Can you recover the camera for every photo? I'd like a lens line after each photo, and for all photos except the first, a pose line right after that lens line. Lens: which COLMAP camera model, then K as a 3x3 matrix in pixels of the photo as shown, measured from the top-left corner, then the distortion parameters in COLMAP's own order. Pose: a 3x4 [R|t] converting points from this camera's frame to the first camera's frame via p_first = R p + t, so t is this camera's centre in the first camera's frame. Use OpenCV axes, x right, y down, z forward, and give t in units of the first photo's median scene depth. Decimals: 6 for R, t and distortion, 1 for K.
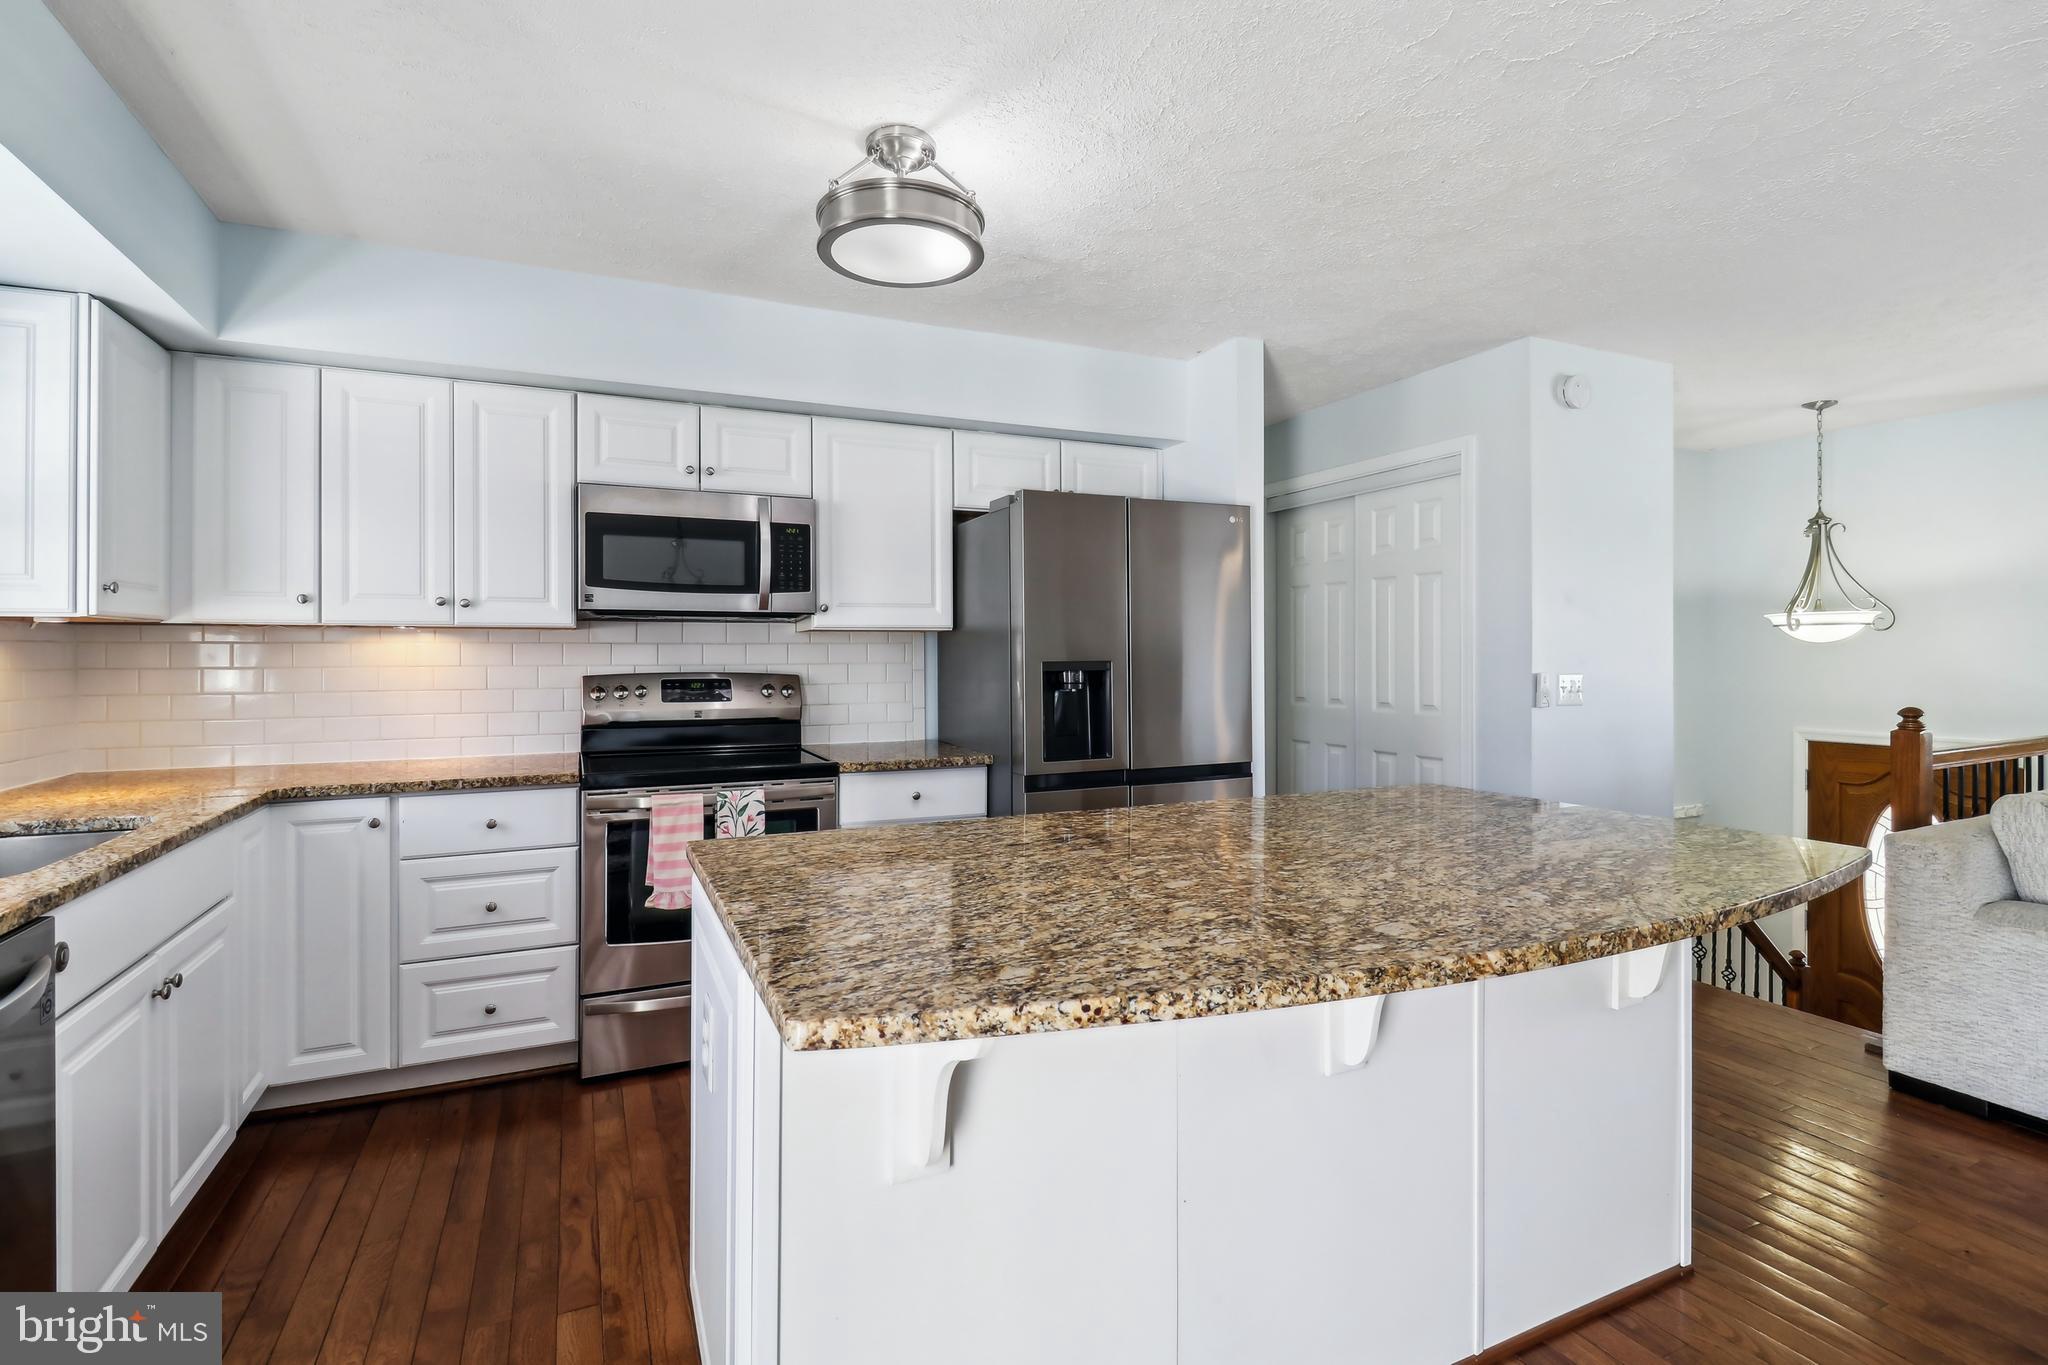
lens RADIAL K [[967.7, 0, 1023.0], [0, 967.7, 634.9], [0, 0, 1]] dist [0.005543, -0.011985]
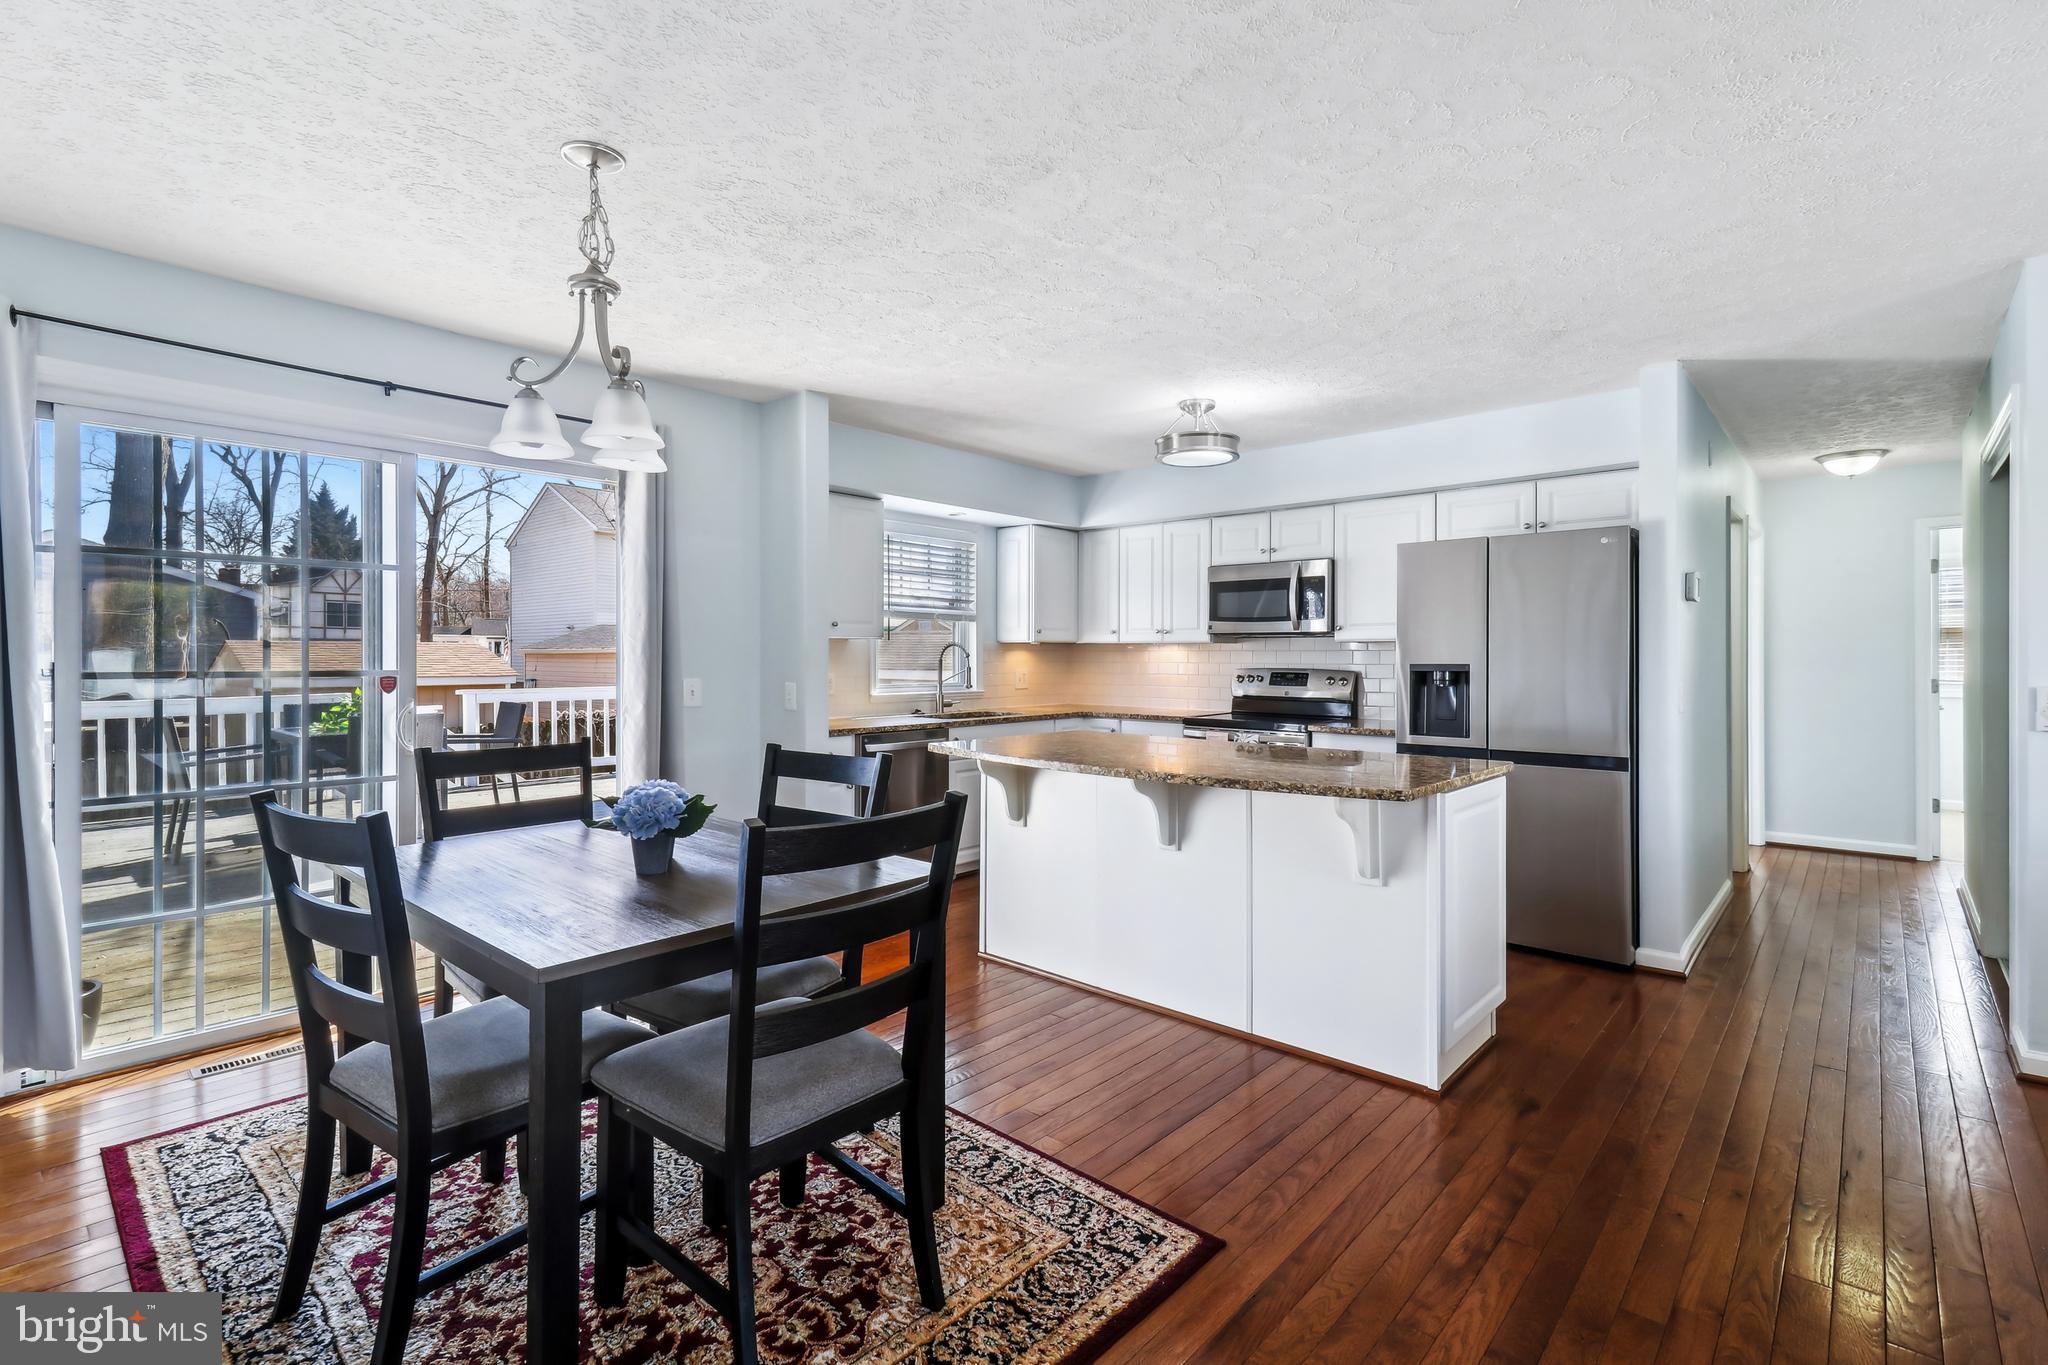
lens RADIAL K [[949.7, 0, 1025.9], [0, 949.7, 663.3], [0, 0, 1]] dist [0.004705, 0.000763]
pose [[0.393791, 0.011405, -0.919129, 1.049249], [0.012047, 0.999773, 0.017568, -0.004939], [0.919121, -0.017991, 0.393564, -0.061406]]
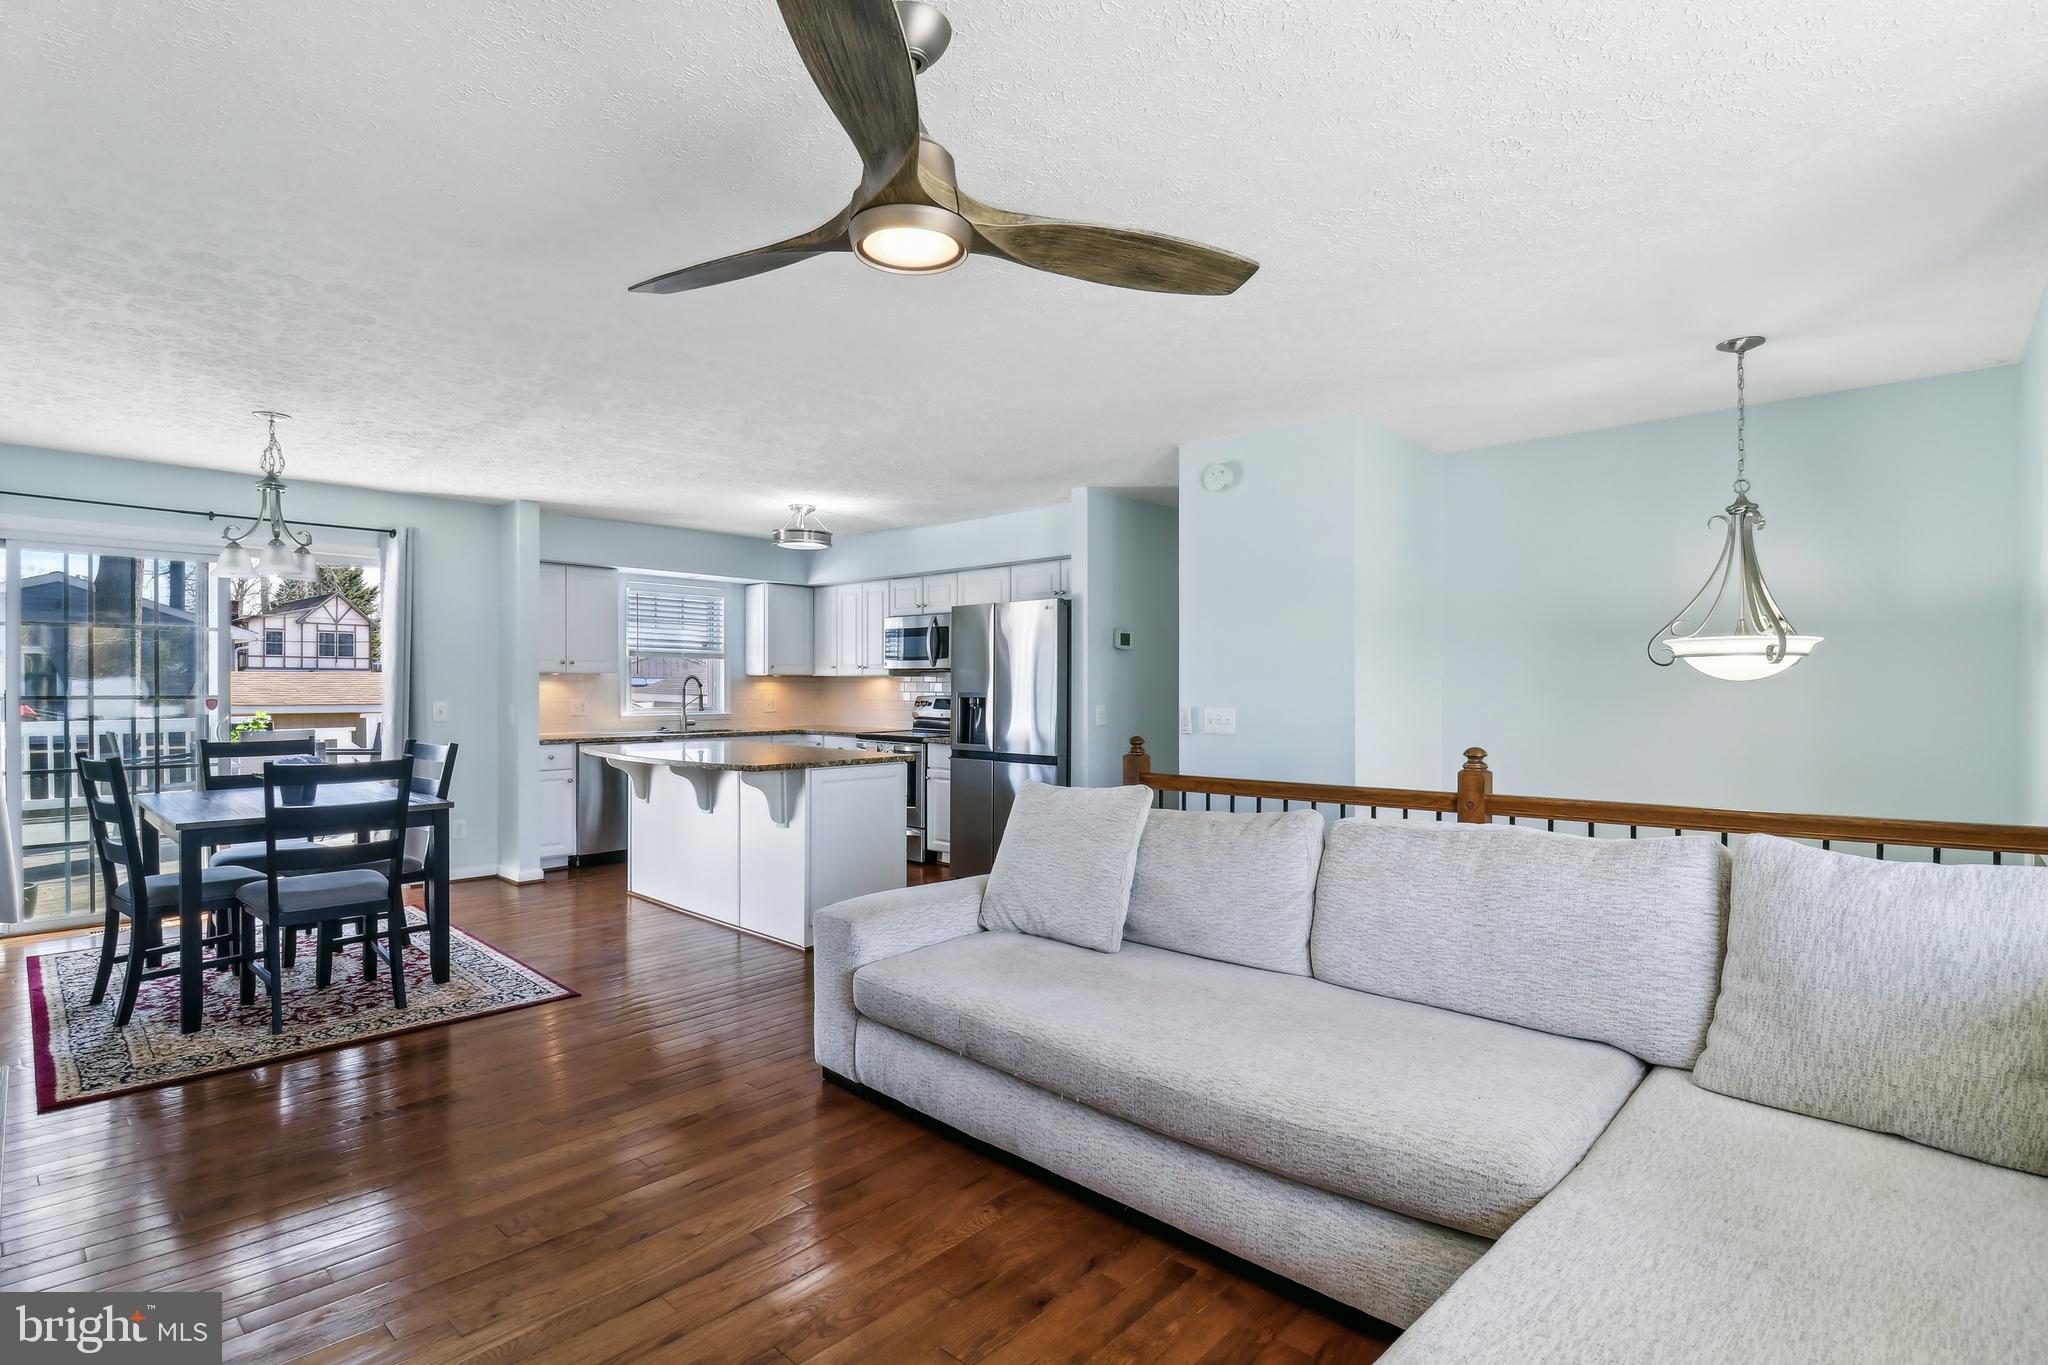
lens RADIAL K [[987.6, 0, 1038.9], [0, 987.6, 694.2], [0, 0, 1]] dist [0.000350, -0.017813]
pose [[0.383853, 0.012368, -0.923311, 1.900781], [0.010731, 0.999783, 0.017854, -0.002837], [0.923332, -0.016762, 0.383637, 0.370289]]
